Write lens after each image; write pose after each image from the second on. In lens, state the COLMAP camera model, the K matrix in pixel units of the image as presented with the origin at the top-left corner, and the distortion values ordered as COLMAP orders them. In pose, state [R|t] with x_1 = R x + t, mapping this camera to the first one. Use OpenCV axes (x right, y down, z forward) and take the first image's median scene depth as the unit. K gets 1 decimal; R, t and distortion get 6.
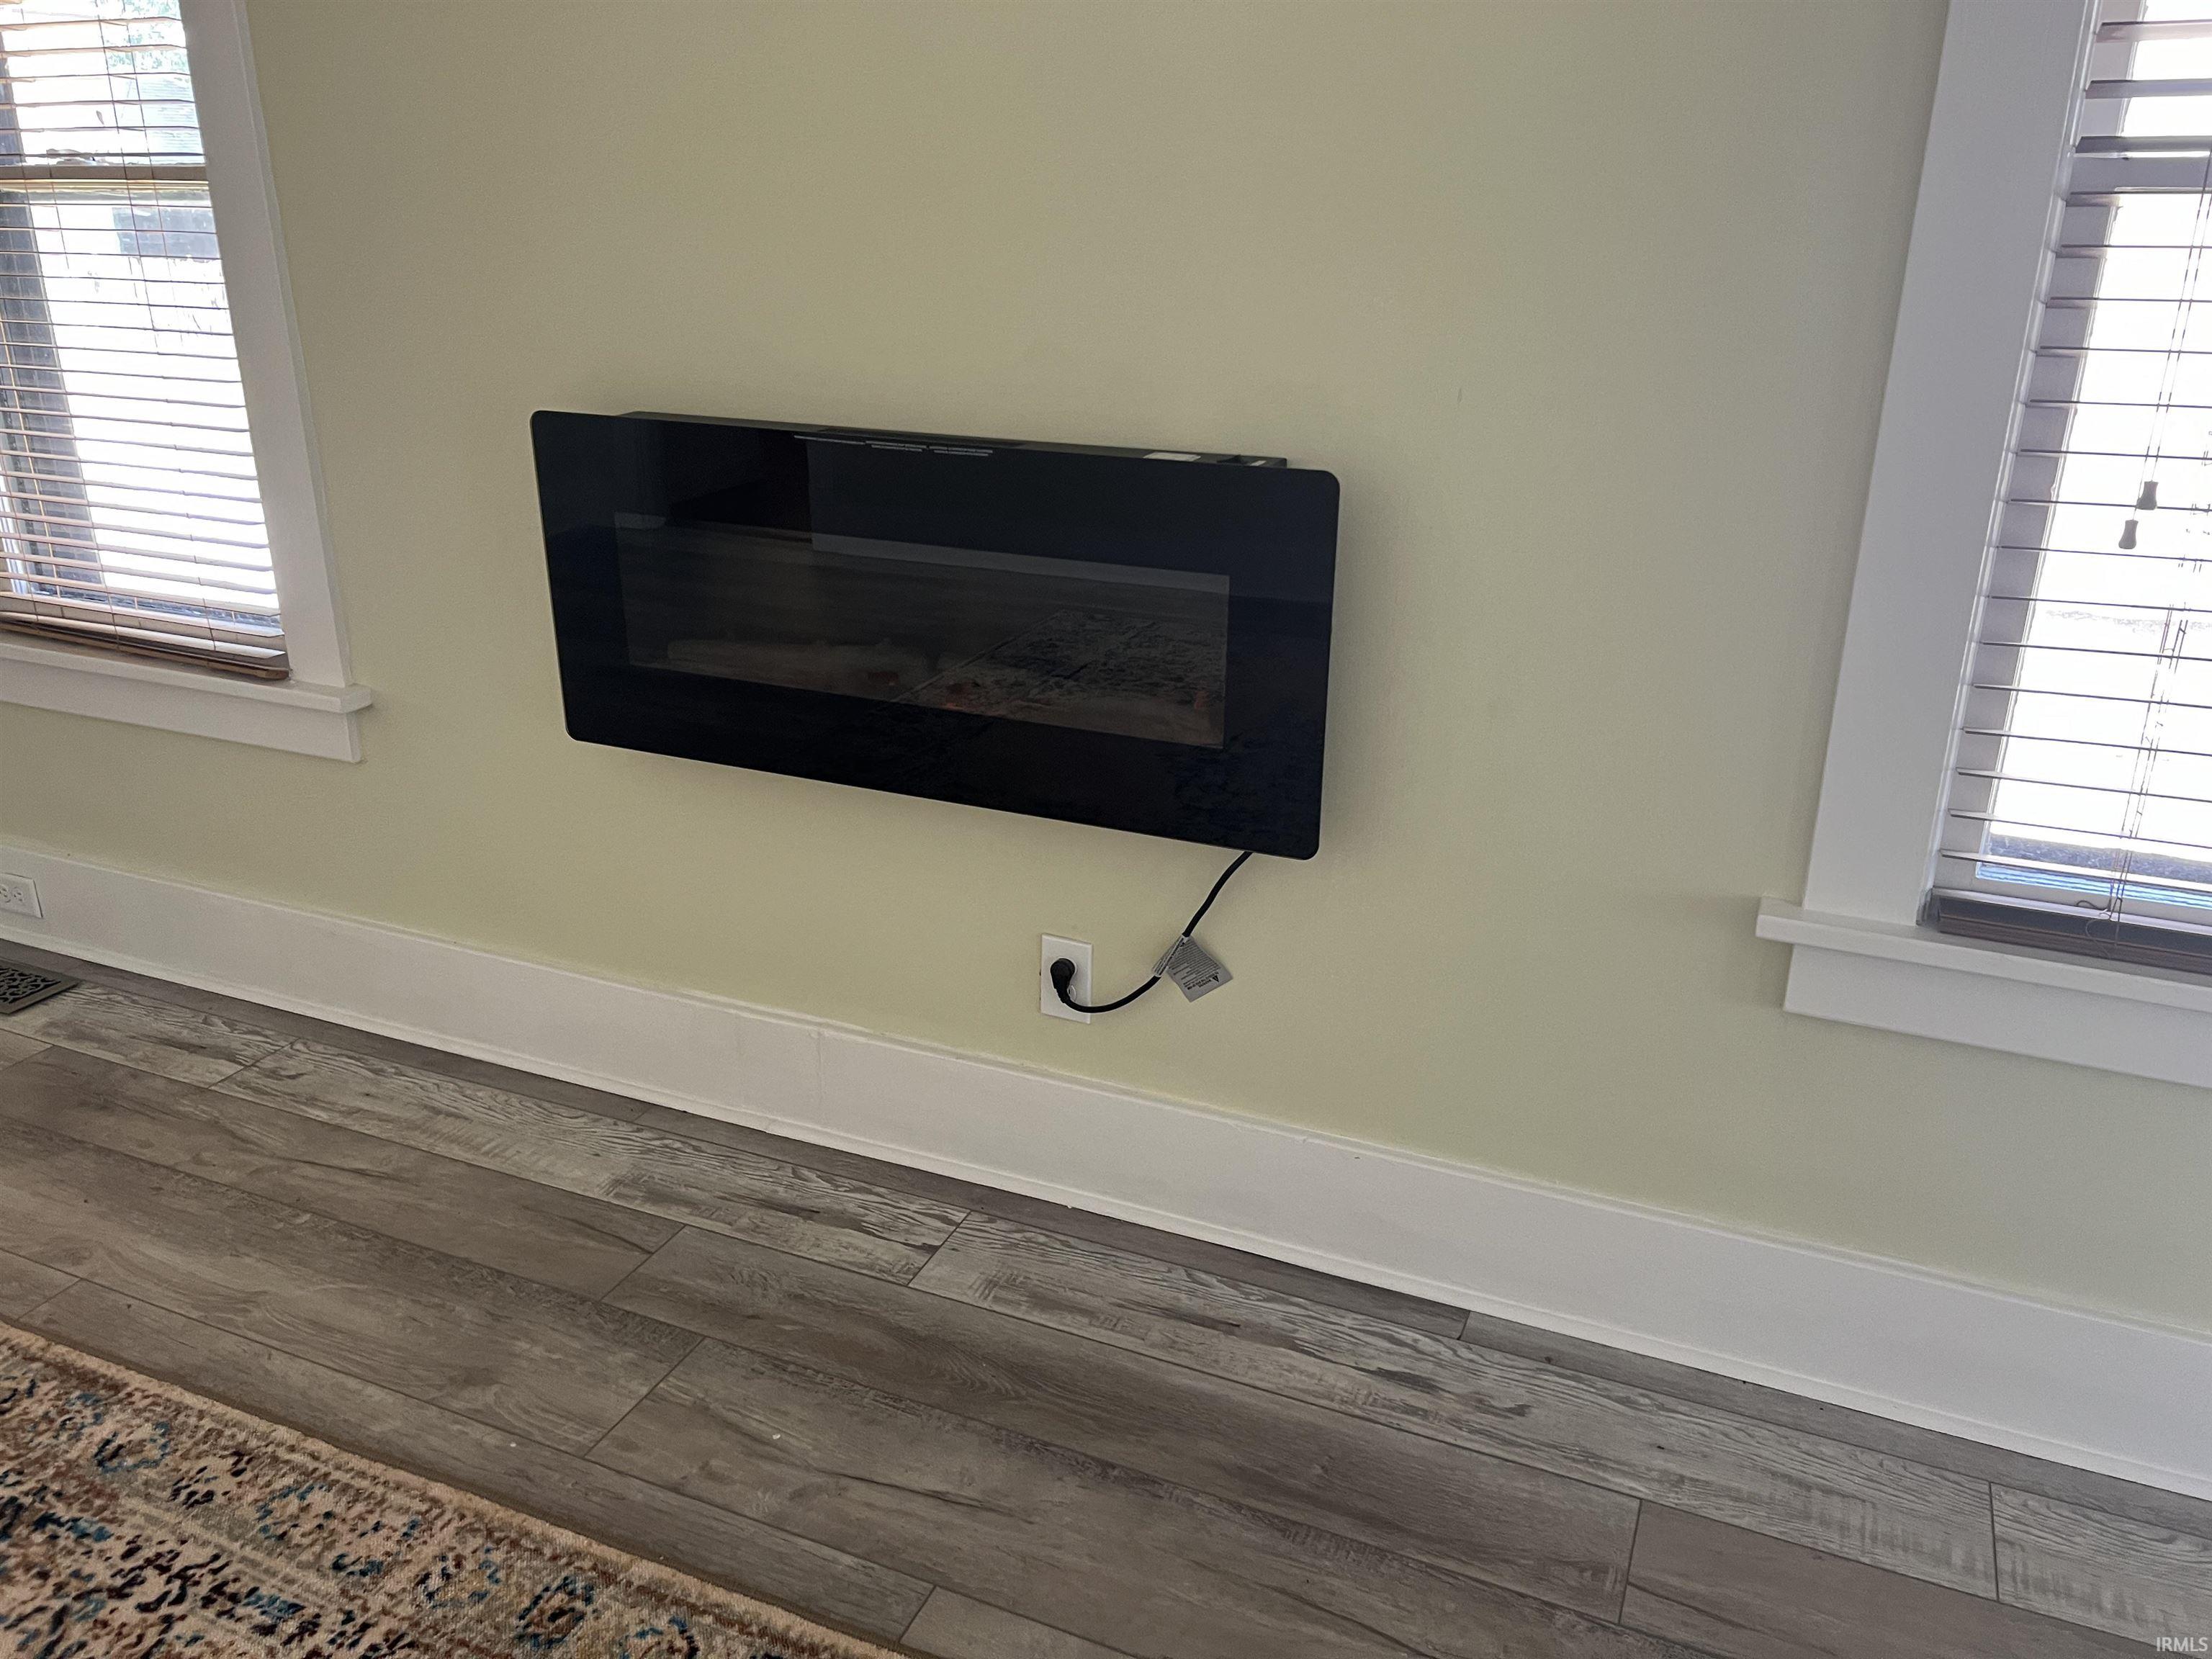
lens RADIAL K [[1667.2, 0, 1088.3], [0, 1667.2, 805.4], [0, 0, 1]] dist [0.067267, -0.070545]
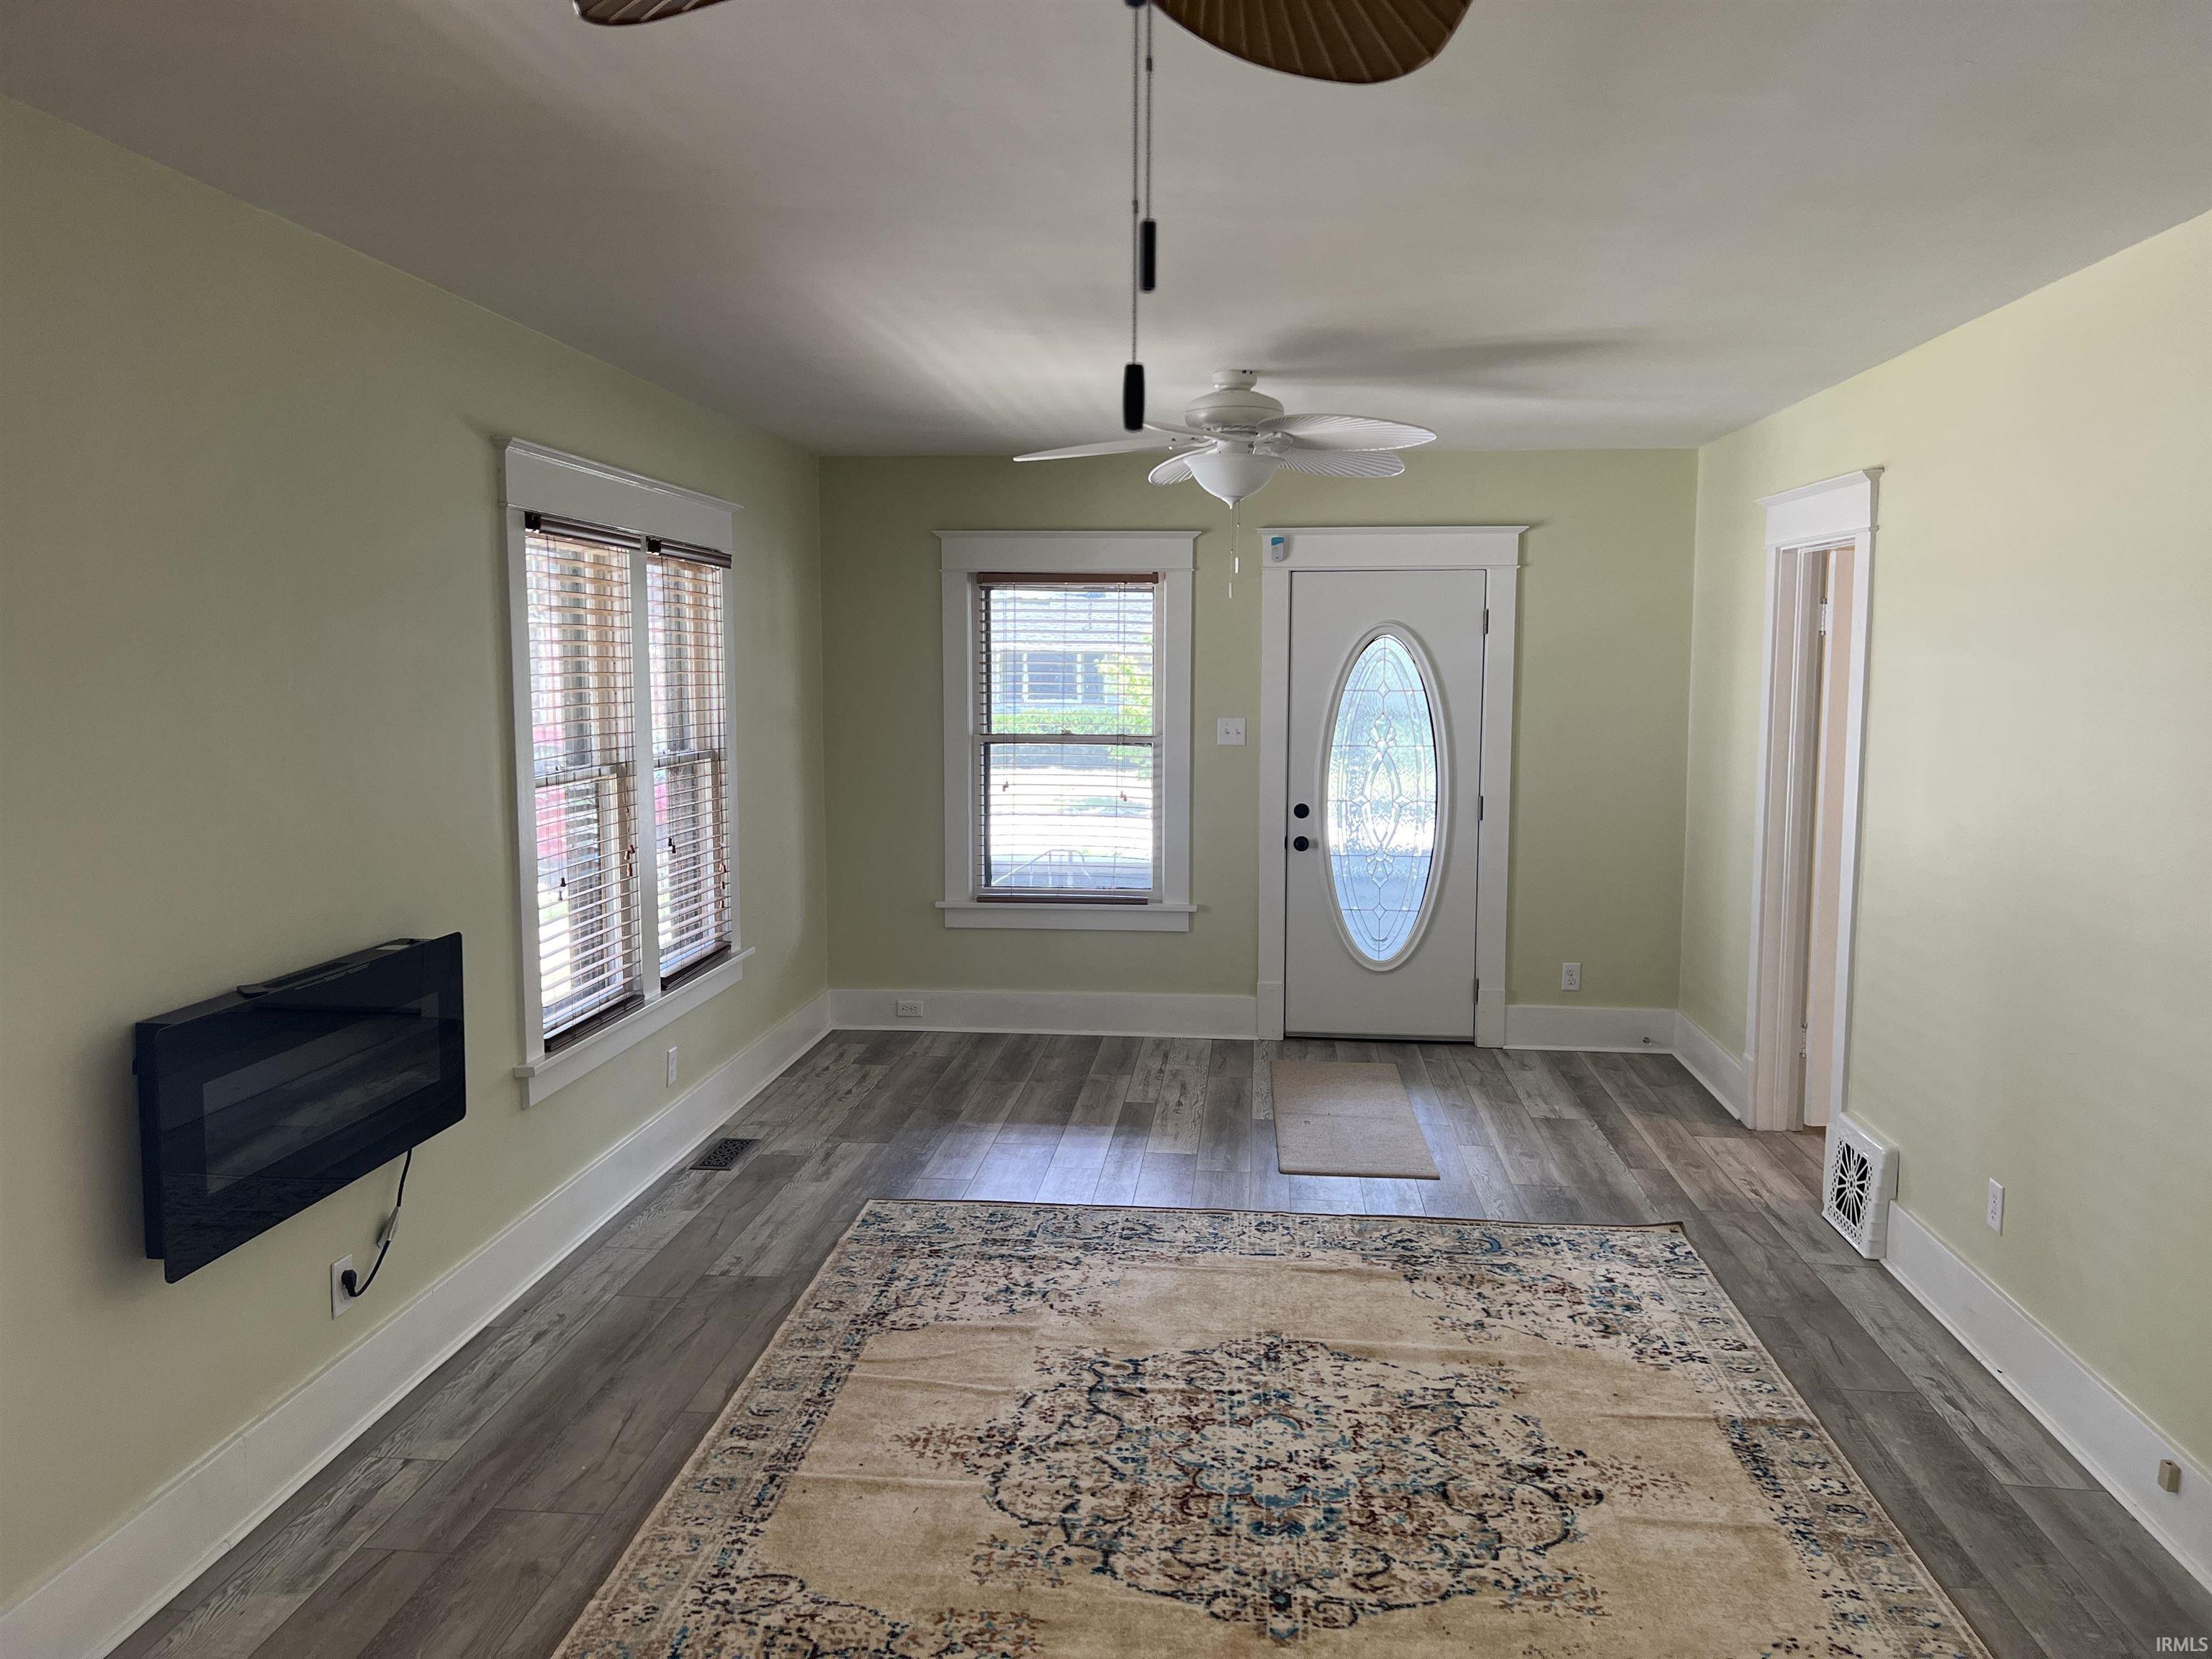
lens RADIAL K [[1667.2, 0, 1093.7], [0, 1667.2, 824.7], [0, 0, 1]] dist [0.067267, -0.070545]
pose [[-0.311440, -0.100363, 0.944951, -1.737961], [0.323490, 0.923817, 0.204735, -0.405800], [-0.893509, 0.369445, -0.255247, 0.606127]]
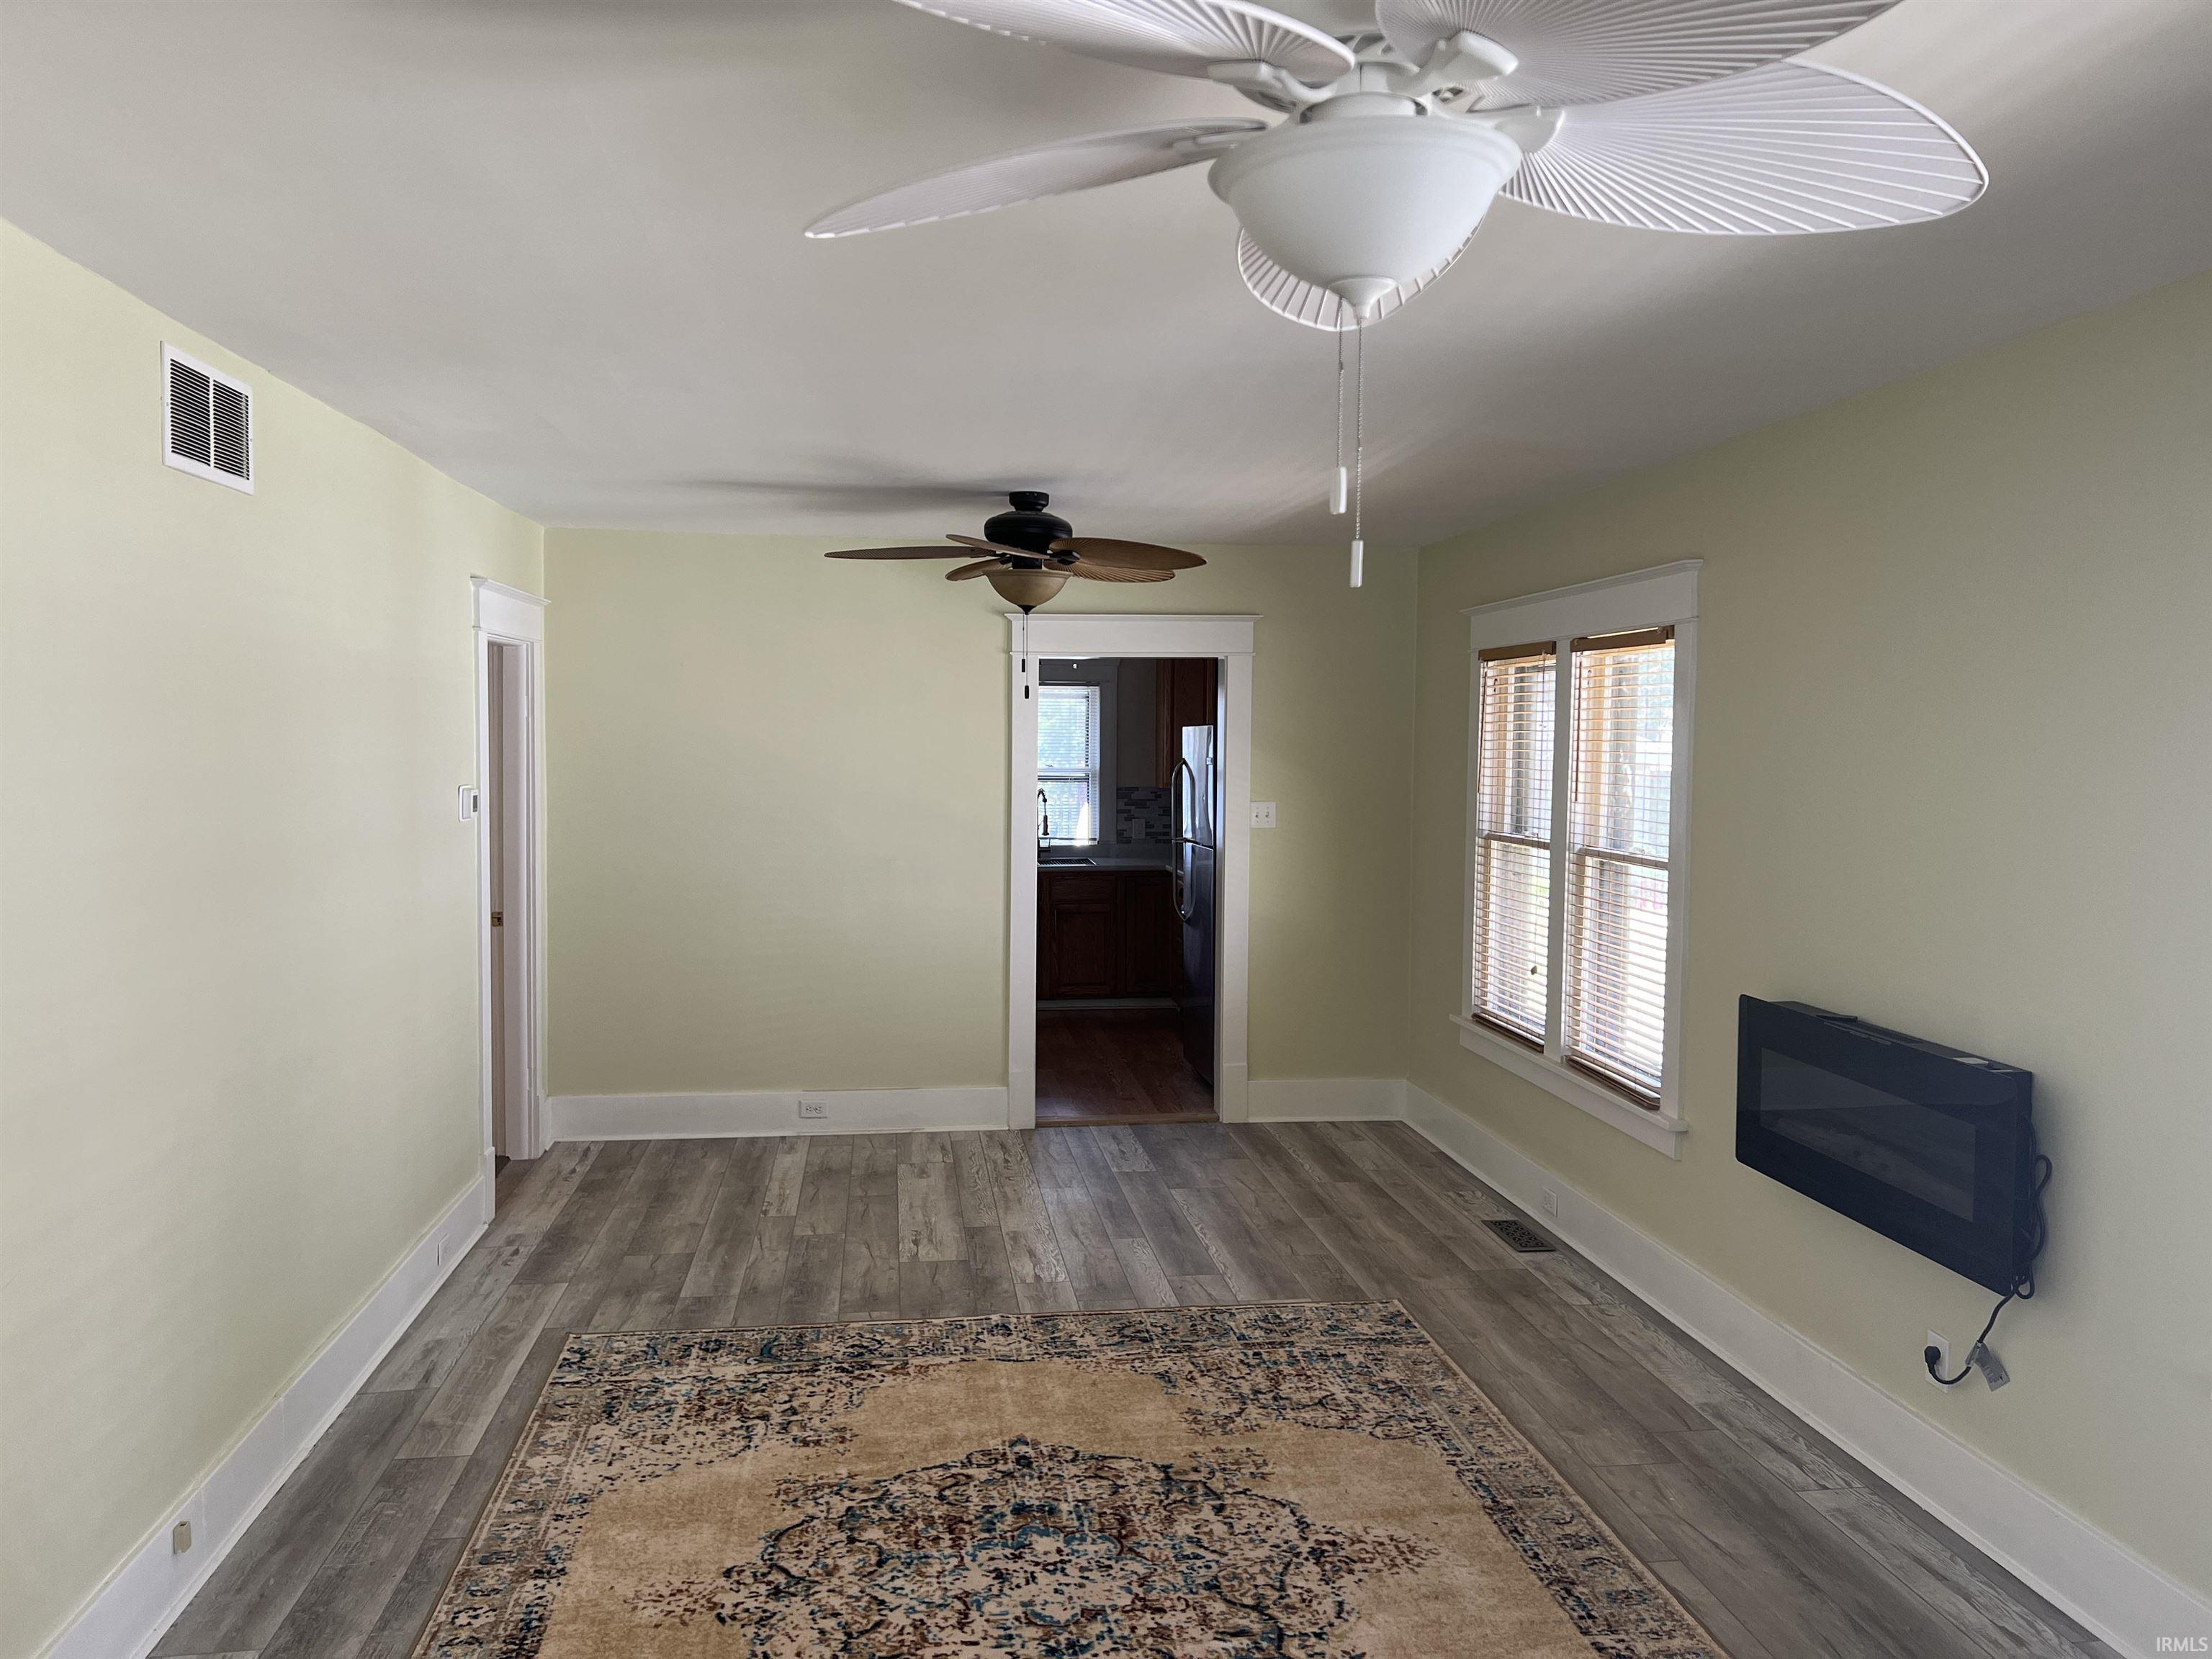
lens RADIAL K [[1654.6, 0, 1093.0], [0, 1654.6, 838.8], [0, 0, 1]] dist [0.004423, -0.001016]
pose [[0.516722, 0.054181, -0.854437, 0.939661], [-0.300536, 0.945966, -0.121764, 0.066353], [0.801671, 0.319707, 0.505085, -0.683777]]
